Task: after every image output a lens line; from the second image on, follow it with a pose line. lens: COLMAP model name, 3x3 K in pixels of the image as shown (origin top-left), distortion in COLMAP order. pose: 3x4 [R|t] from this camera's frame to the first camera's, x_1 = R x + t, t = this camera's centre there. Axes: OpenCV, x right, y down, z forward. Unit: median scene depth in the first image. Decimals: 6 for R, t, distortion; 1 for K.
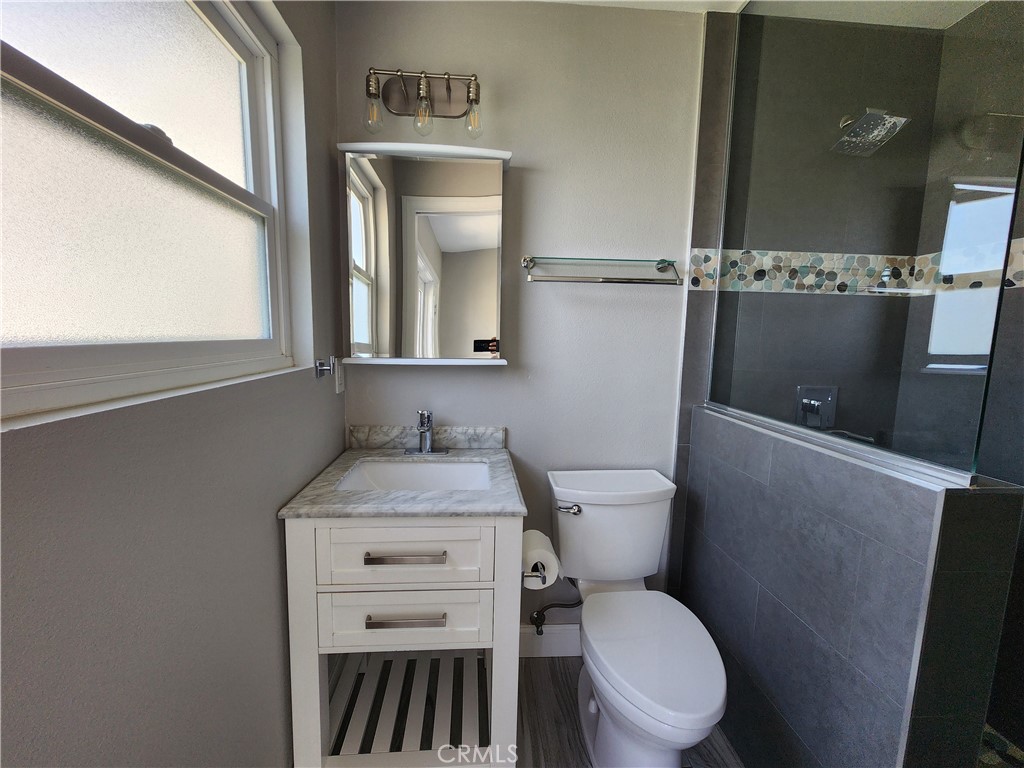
lens RADIAL K [[420.2, 0, 504.1], [0, 420.2, 382.6], [0, 0, 1]] dist [0.000435, 0.000907]
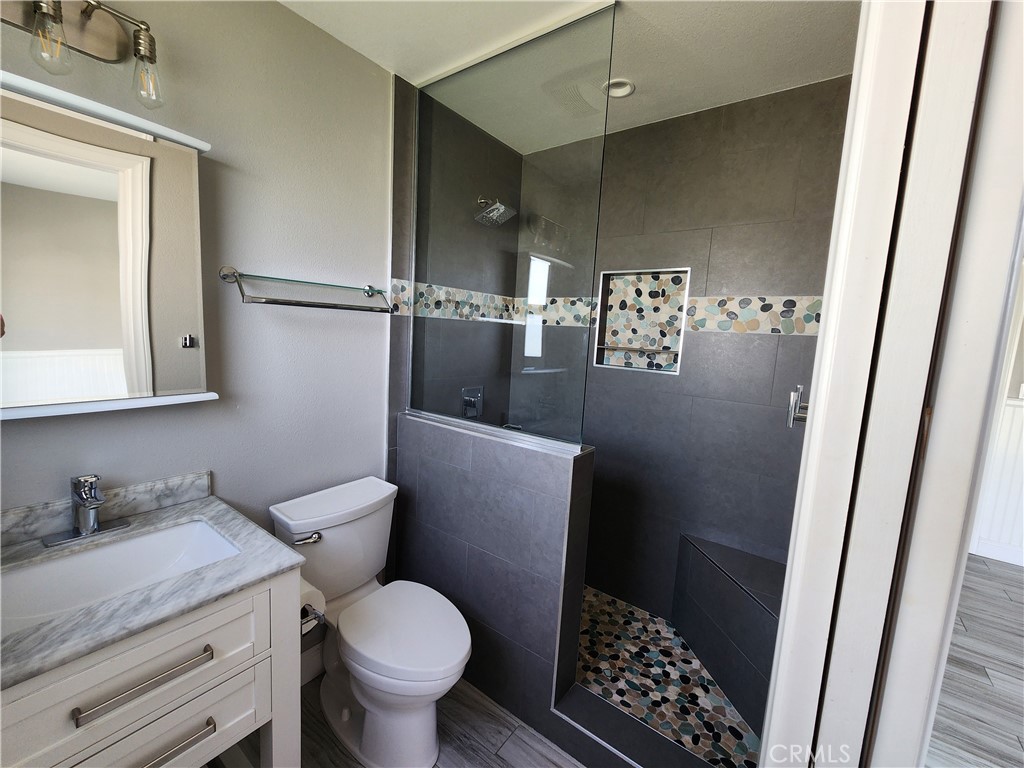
lens RADIAL K [[420.2, 0, 504.1], [0, 420.2, 382.6], [0, 0, 1]] dist [0.000435, 0.000907]
pose [[0.658703, -0.078554, 0.748291, -0.228829], [0.049042, 0.996903, 0.061482, -0.091758], [-0.750803, -0.003801, 0.660515, 0.014902]]
